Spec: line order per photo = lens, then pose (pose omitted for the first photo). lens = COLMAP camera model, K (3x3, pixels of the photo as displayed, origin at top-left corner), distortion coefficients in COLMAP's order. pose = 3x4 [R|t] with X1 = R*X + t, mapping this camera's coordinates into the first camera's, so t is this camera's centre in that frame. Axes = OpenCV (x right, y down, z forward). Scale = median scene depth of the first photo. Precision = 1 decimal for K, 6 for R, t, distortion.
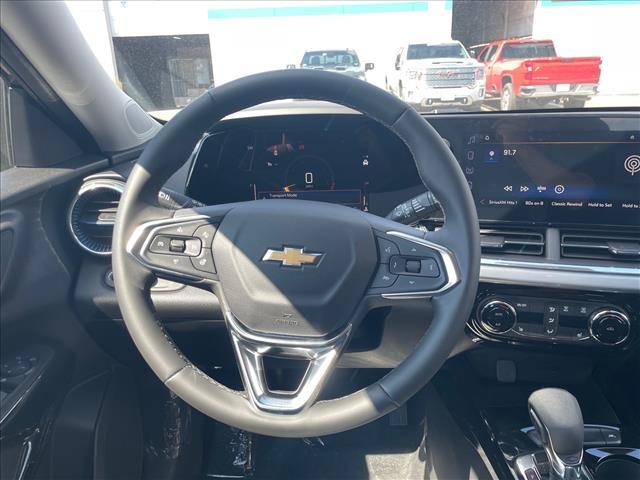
lens RADIAL K [[481.5, 0, 320.0], [0, 481.5, 240.0], [0, 0, 1]] dist [0.090979, -0.110083]
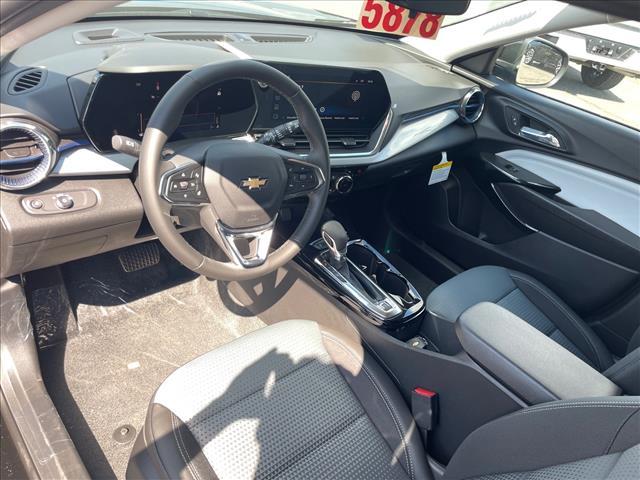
lens RADIAL K [[481.5, 0, 320.0], [0, 481.5, 240.0], [0, 0, 1]] dist [0.090979, -0.110083]
pose [[0.722452, -0.234688, 0.650373, -1.029953], [-0.006204, 0.938393, 0.345513, -0.362700], [-0.691393, -0.253652, 0.676488, -0.387856]]
